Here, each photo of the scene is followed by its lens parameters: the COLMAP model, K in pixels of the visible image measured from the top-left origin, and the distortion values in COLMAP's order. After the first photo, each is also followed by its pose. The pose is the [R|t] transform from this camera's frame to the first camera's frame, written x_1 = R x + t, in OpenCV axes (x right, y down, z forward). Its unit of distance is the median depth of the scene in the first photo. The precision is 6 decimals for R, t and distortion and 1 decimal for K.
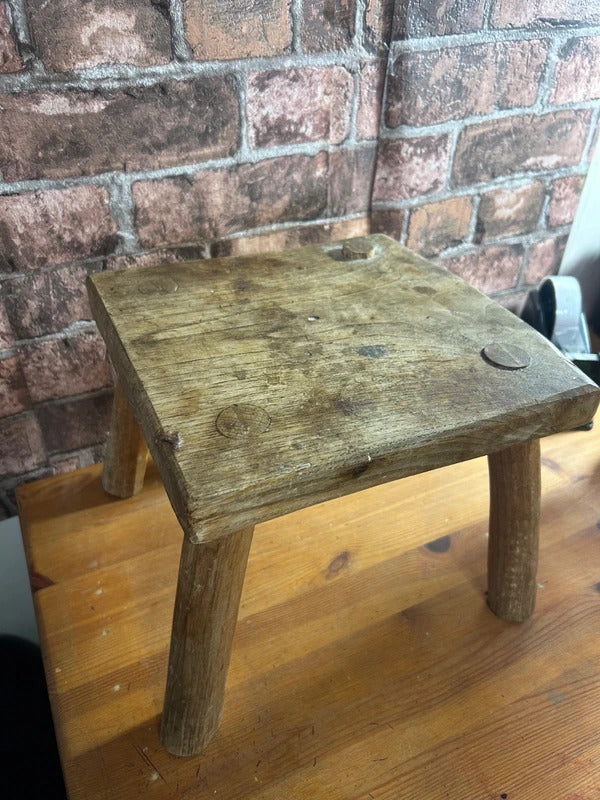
lens RADIAL K [[585.7, 0, 293.2], [0, 585.7, 402.5], [0, 0, 1]] dist [-0.000996, -0.011463]
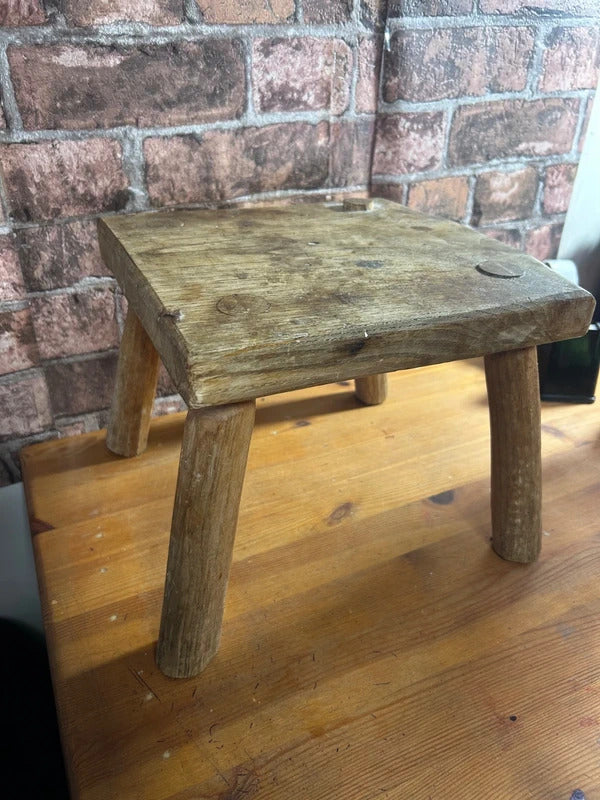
lens RADIAL K [[581.9, 0, 294.7], [0, 581.9, 390.4], [0, 0, 1]] dist [0.004323, -0.018132]
pose [[0.999943, 0.001327, -0.010588, 0.009758], [-0.002363, 0.995137, -0.098475, 0.175309], [0.010405, 0.098494, 0.995083, -0.001145]]
